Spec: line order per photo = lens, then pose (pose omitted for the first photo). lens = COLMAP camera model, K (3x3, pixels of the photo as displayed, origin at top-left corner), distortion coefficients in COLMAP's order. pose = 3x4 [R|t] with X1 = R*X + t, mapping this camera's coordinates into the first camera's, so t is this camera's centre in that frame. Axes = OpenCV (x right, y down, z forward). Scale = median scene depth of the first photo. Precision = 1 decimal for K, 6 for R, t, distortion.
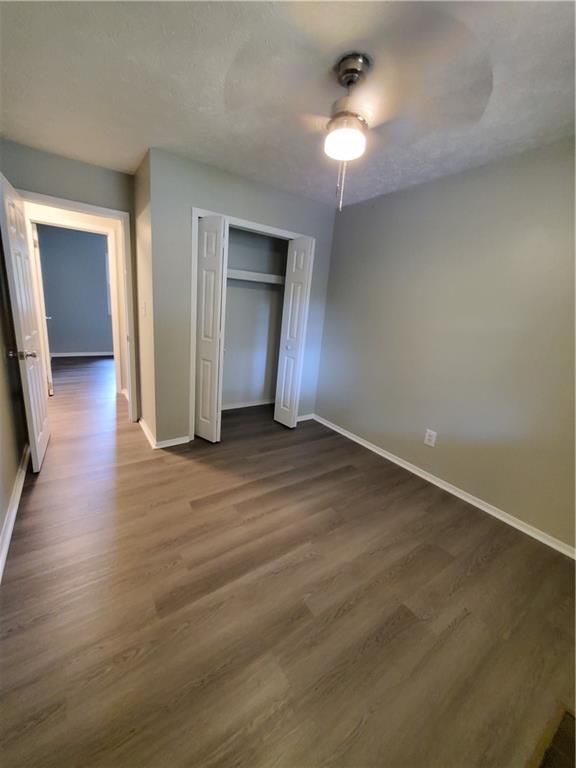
lens RADIAL K [[302.6, 0, 281.1], [0, 302.6, 380.7], [0, 0, 1]] dist [0.005943, -0.002532]
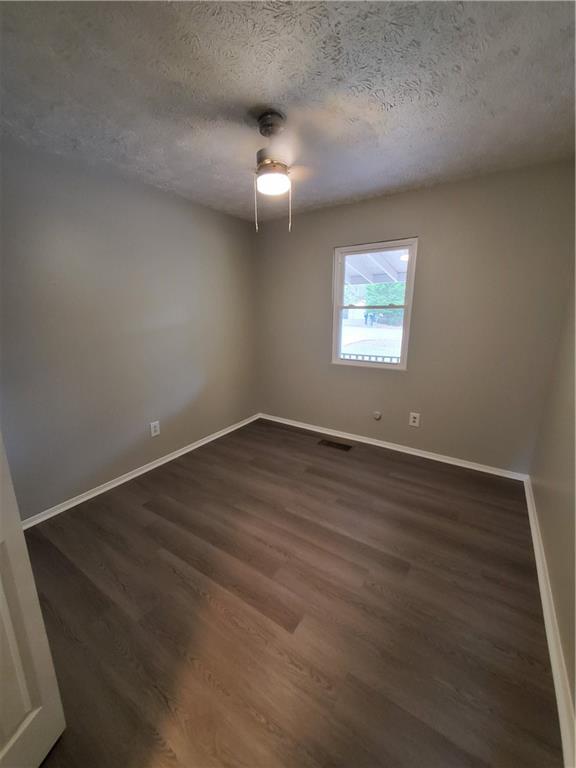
lens RADIAL K [[300.1, 0, 284.2], [0, 300.1, 380.7], [0, 0, 1]] dist [-0.001925, -0.000449]
pose [[-0.371577, -0.286728, 0.883016, -0.770050], [0.219289, 0.897096, 0.383577, -0.366260], [-0.902133, 0.336164, -0.270464, 1.091101]]
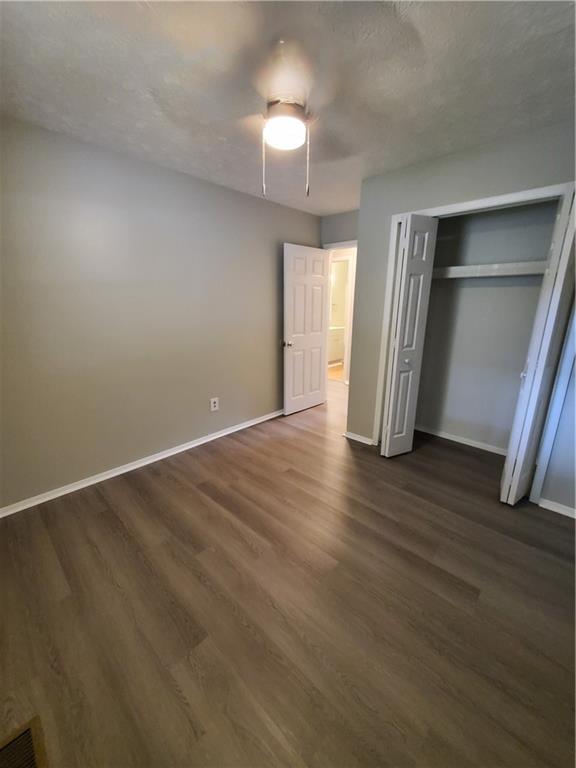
lens RADIAL K [[306.7, 0, 282.3], [0, 306.7, 378.3], [0, 0, 1]] dist [0.001182, -0.000557]
pose [[0.196708, 0.166456, -0.966229, 0.907423], [-0.237954, 0.964125, 0.117650, -0.099212], [0.951149, 0.206775, 0.229260, 0.657592]]
